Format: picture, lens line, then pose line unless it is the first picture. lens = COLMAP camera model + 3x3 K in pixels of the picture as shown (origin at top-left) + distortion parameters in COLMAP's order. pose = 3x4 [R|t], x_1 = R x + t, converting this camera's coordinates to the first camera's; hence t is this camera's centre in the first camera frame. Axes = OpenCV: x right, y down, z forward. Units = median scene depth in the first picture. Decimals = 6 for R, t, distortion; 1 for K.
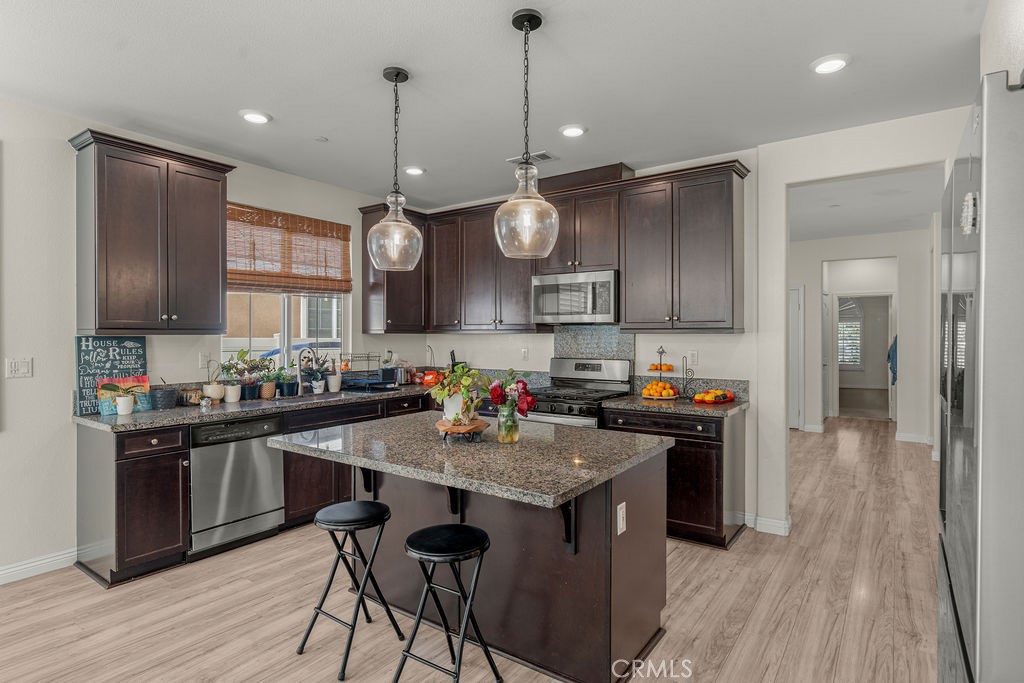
lens RADIAL K [[551.4, 0, 507.7], [0, 551.4, 342.6], [0, 0, 1]] dist [-0.000239, -0.000332]
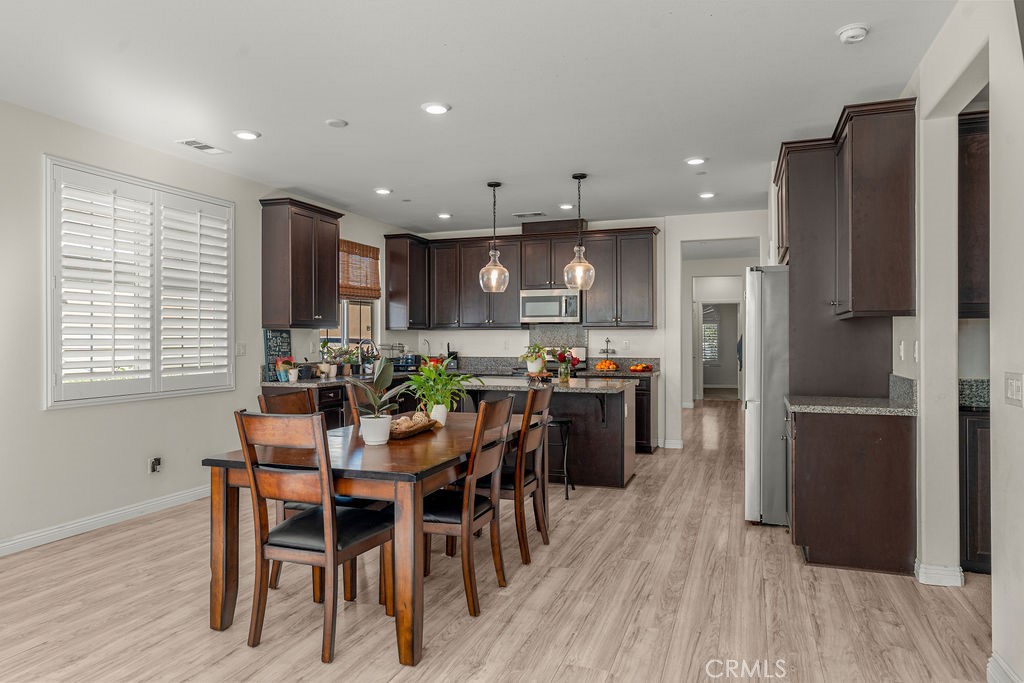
lens RADIAL K [[652.3, 0, 520.7], [0, 652.3, 341.4], [0, 0, 1]] dist [-0.011407, -0.000623]
pose [[0.961699, -0.002674, 0.274094, -0.461616], [0.005410, 0.999943, -0.009227, 0.032788], [-0.274053, 0.010356, 0.961659, -0.706081]]
